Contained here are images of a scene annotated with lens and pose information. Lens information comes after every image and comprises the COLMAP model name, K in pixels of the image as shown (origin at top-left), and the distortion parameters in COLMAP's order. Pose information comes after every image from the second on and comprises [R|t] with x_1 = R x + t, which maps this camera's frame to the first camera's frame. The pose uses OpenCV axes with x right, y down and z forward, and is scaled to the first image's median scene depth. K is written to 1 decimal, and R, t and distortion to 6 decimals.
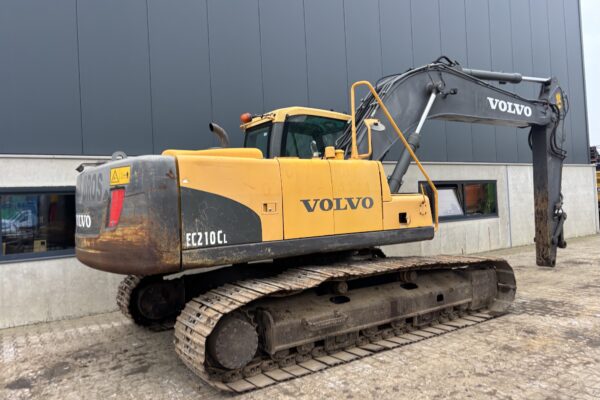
lens RADIAL K [[447.2, 0, 298.5], [0, 447.2, 202.8], [0, 0, 1]] dist [0.053868, -0.056689]
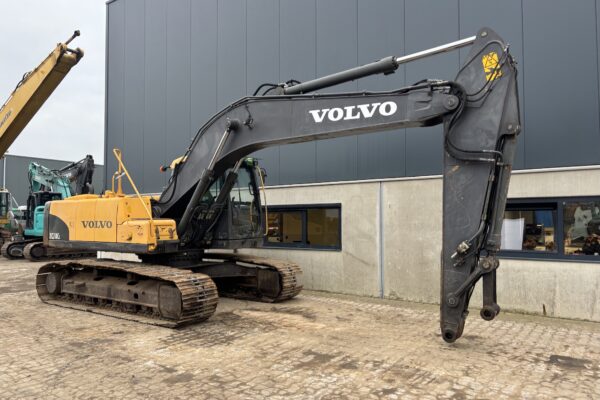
lens RADIAL K [[447.2, 0, 298.5], [0, 447.2, 202.8], [0, 0, 1]] dist [0.053868, -0.056689]
pose [[0.358505, 0.008634, -0.933488, 2.020366], [-0.008537, 0.999946, 0.005970, -0.098809], [0.933489, 0.005829, 0.358559, 1.098156]]
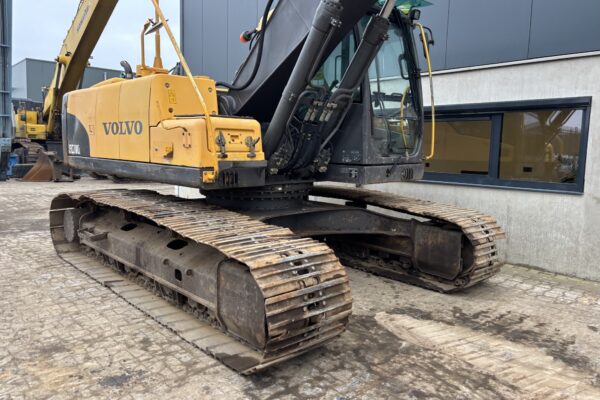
lens RADIAL K [[451.2, 0, 310.8], [0, 451.2, 192.3], [0, 0, 1]] dist [0.001006, -0.004841]
pose [[0.172836, 0.148042, -0.973761, 1.106919], [-0.025063, 0.988981, 0.145908, -0.011904], [0.984632, -0.000813, 0.174642, 1.221092]]
